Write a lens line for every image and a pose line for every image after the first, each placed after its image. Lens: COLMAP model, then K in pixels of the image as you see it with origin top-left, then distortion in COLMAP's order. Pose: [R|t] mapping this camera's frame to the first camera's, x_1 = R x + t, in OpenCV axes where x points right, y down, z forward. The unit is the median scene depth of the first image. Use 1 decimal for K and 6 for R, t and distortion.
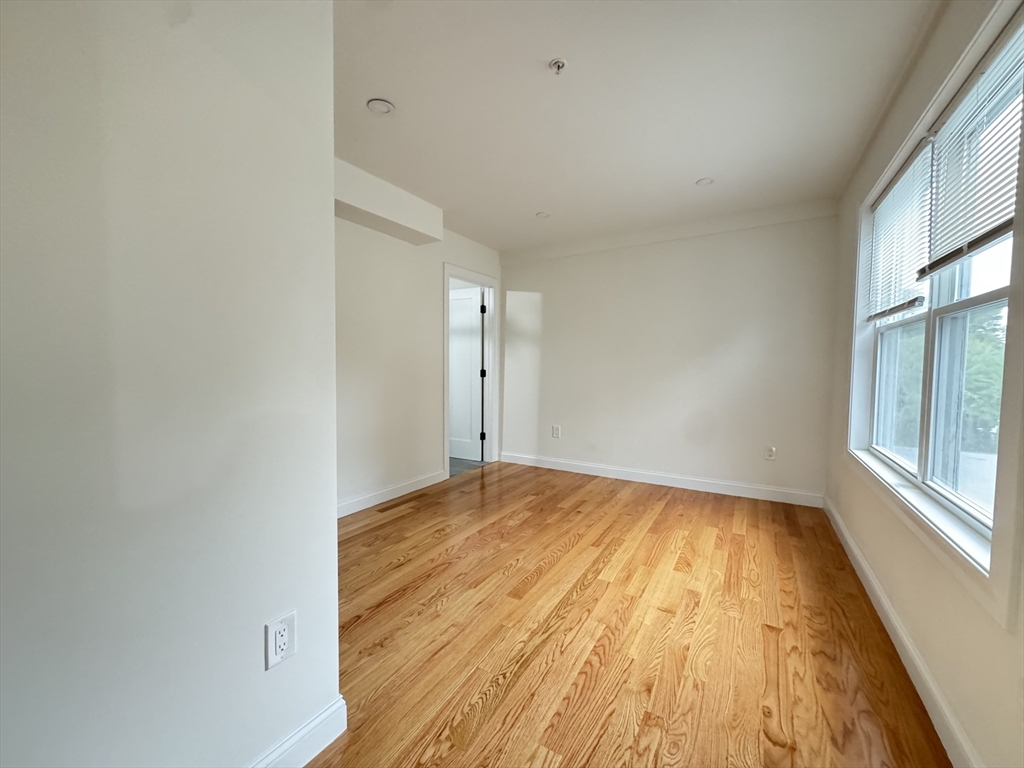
lens RADIAL K [[409.3, 0, 513.4], [0, 409.3, 383.5], [0, 0, 1]] dist [-0.005432, 0.001276]
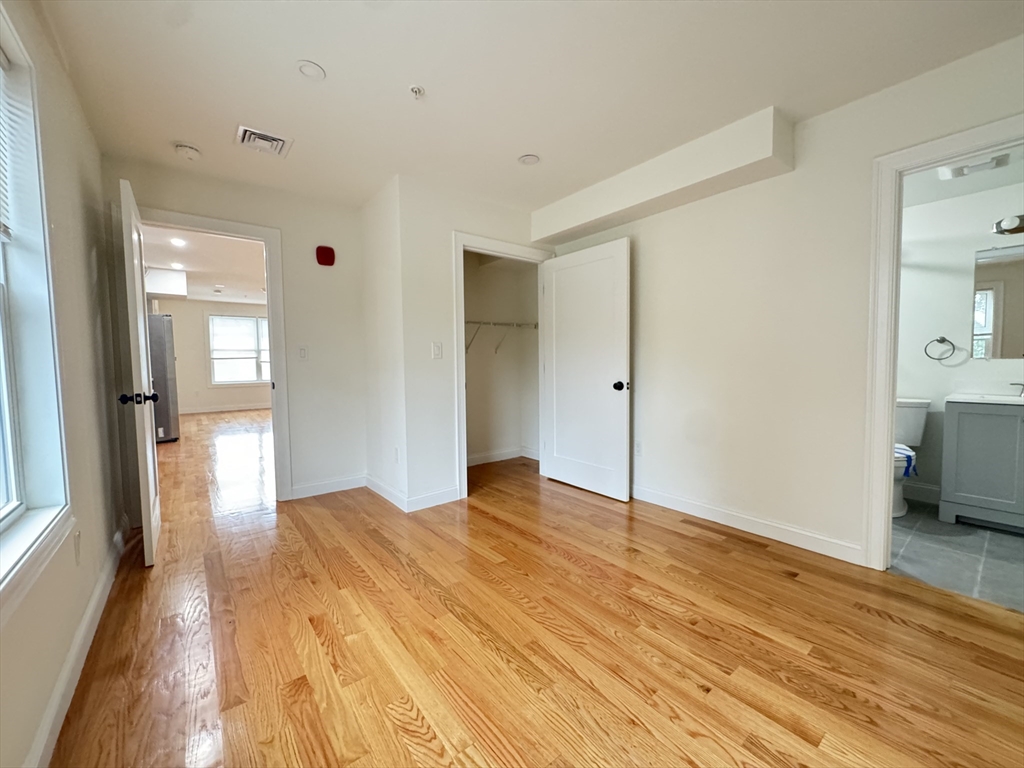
lens RADIAL K [[409.3, 0, 508.7], [0, 409.3, 383.9], [0, 0, 1]] dist [-0.005432, 0.001276]
pose [[-0.357316, 0.049717, -0.932659, 0.785325], [-0.035283, 0.997151, 0.066672, -0.037196], [0.933317, 0.056730, -0.354544, 1.189135]]
